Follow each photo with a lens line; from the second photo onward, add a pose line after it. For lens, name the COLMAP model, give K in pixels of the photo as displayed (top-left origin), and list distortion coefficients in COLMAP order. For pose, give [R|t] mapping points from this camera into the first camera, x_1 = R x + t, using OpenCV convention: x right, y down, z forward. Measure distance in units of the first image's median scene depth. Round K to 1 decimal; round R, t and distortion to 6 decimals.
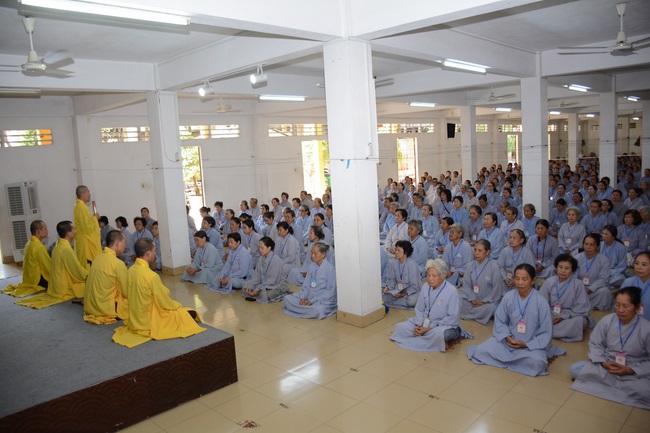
lens RADIAL K [[514.4, 0, 325.0], [0, 514.4, 218.5], [0, 0, 1]] dist [-0.142665, 0.110108]
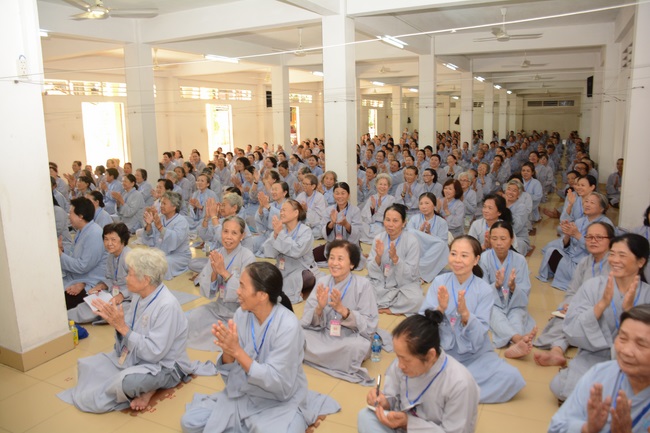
lens RADIAL K [[514.4, 0, 316.1], [0, 514.4, 215.6], [0, 0, 1]] dist [-0.142665, 0.110108]
pose [[0.957483, -0.022185, 0.287635, 0.145033], [0.012105, 0.999250, 0.036773, 0.010665], [-0.288235, -0.031728, 0.957034, 0.221267]]
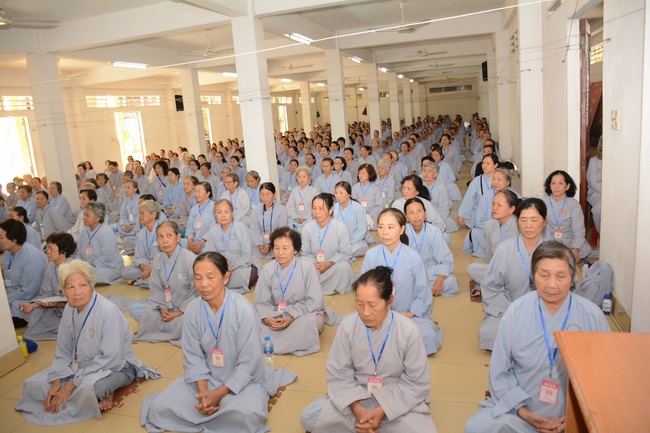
lens RADIAL K [[514.4, 0, 314.7], [0, 514.4, 214.7], [0, 0, 1]] dist [-0.142665, 0.110108]
pose [[0.893928, -0.111027, 0.434241, 0.122131], [0.099976, 0.993817, 0.048289, 0.015810], [-0.436917, 0.000247, 0.899502, 0.200607]]
